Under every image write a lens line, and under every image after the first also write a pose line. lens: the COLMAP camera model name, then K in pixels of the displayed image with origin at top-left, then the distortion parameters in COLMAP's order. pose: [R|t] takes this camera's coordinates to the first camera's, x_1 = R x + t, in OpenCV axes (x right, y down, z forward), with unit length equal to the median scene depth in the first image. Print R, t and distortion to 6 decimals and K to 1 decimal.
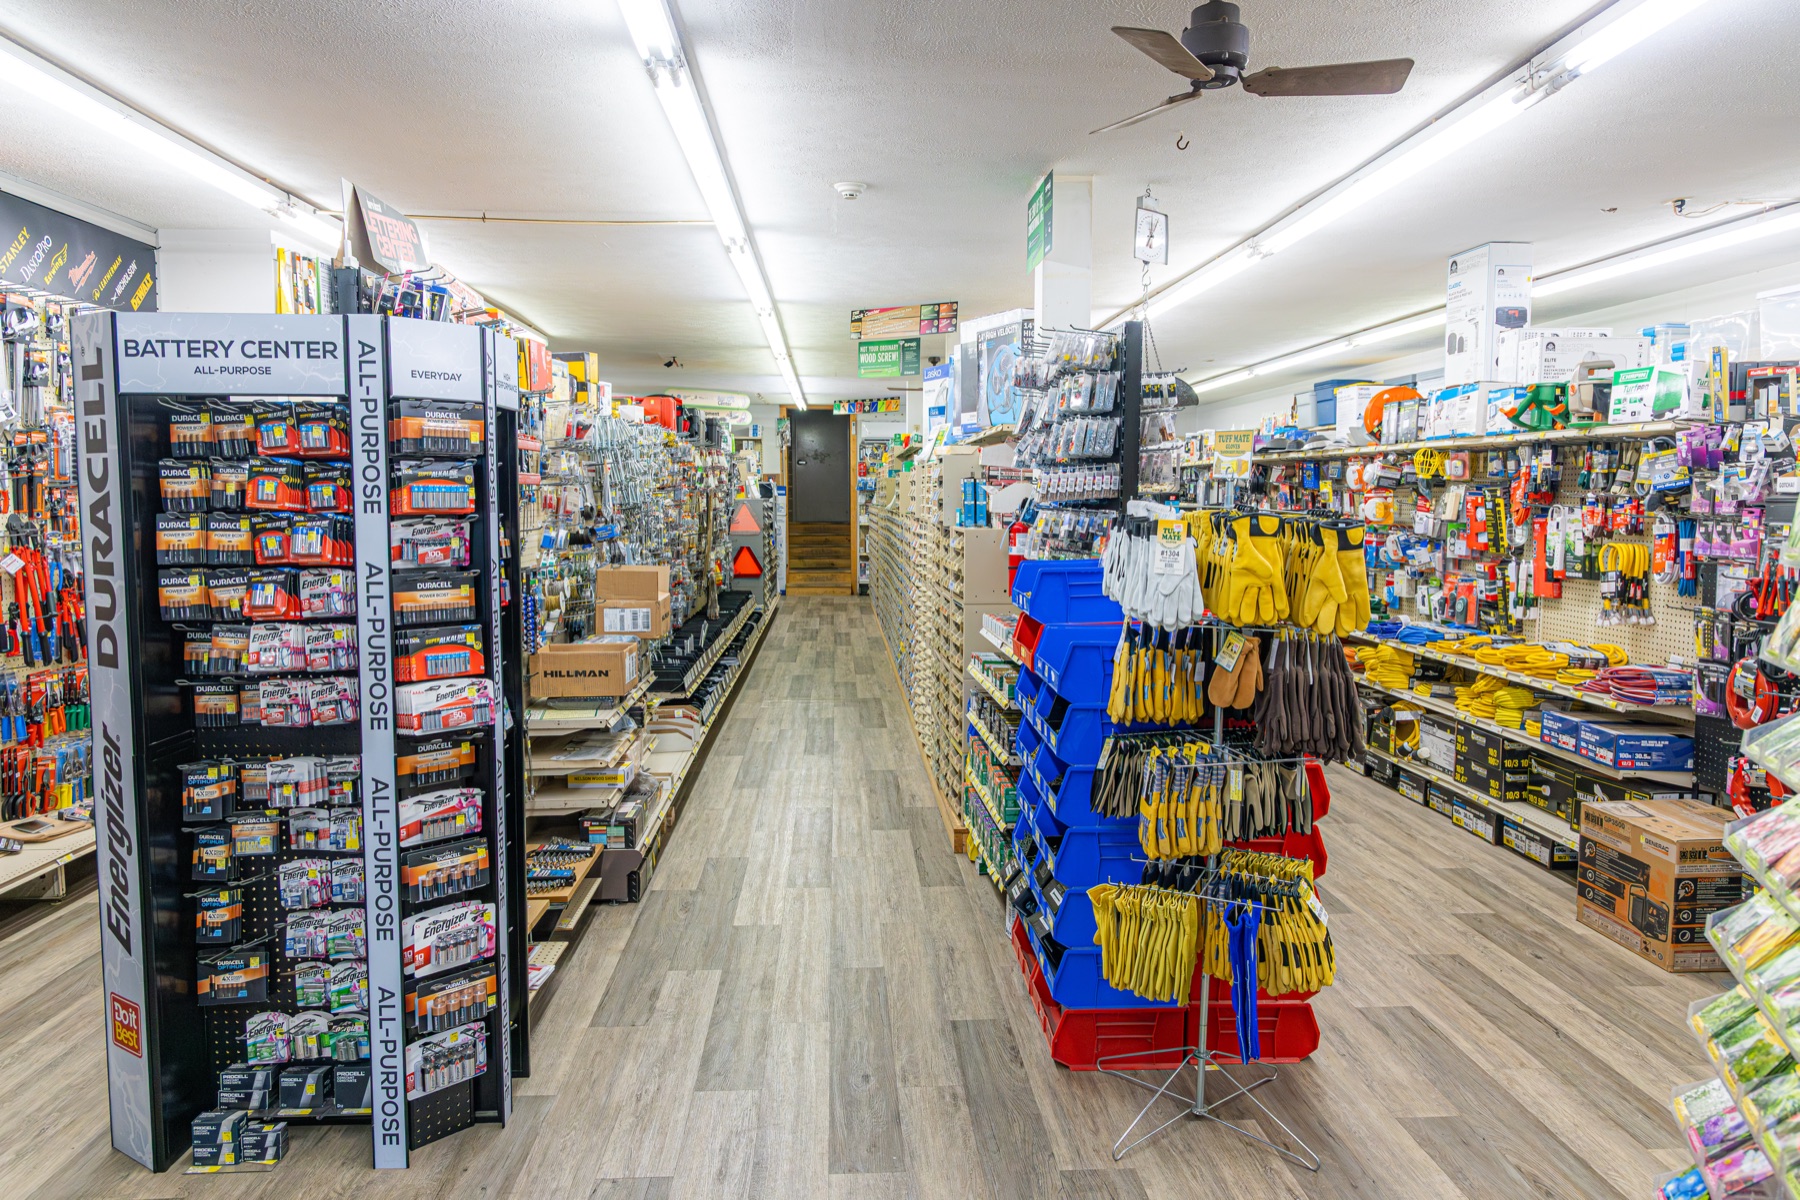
lens RADIAL K [[1251.7, 0, 899.8], [0, 1251.7, 601.6], [0, 0, 1]] dist [0.002459, -0.001638]
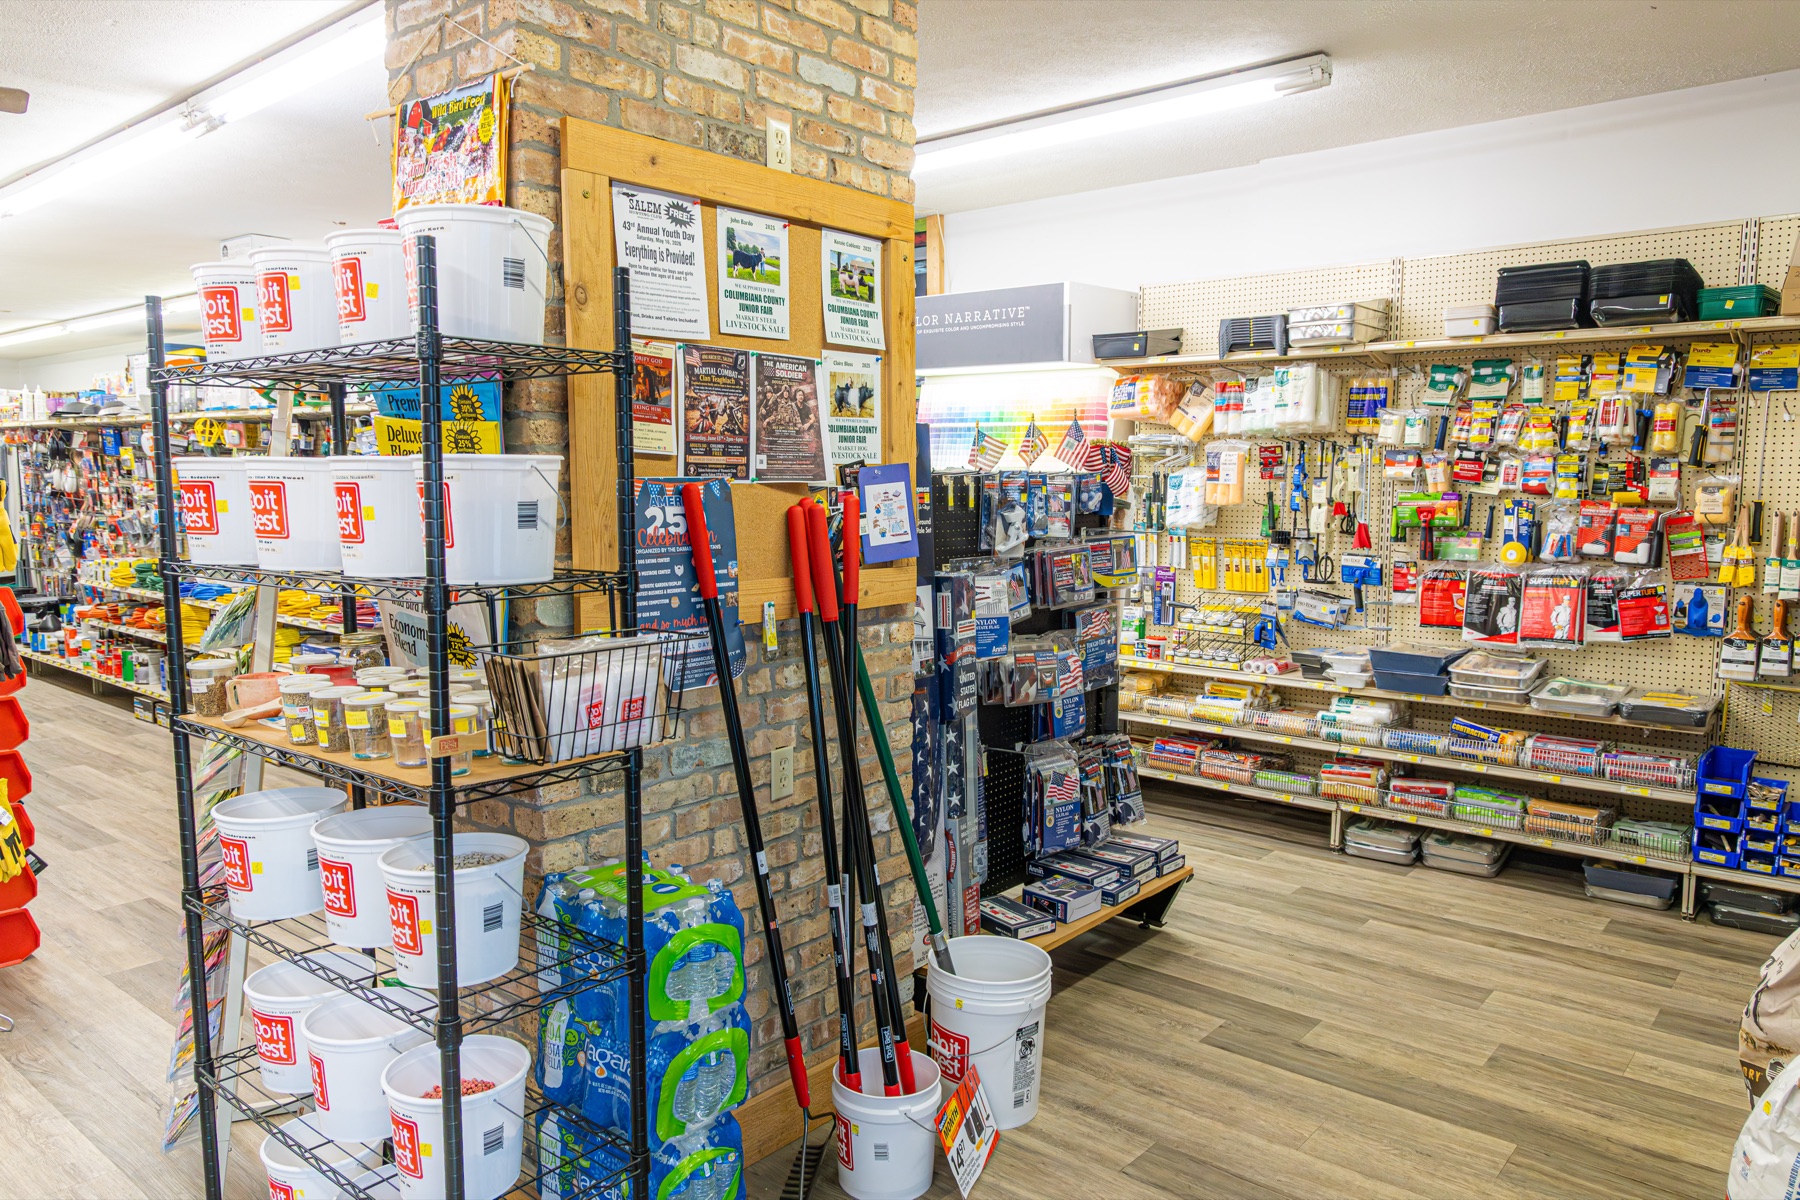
lens RADIAL K [[1251.7, 0, 899.2], [0, 1251.7, 604.6], [0, 0, 1]] dist [0.002459, -0.001638]
pose [[0.680986, -0.081073, 0.727795, 0.031019], [0.060269, 0.996686, 0.054633, 0.015570], [-0.729812, 0.006660, 0.683615, -0.184091]]
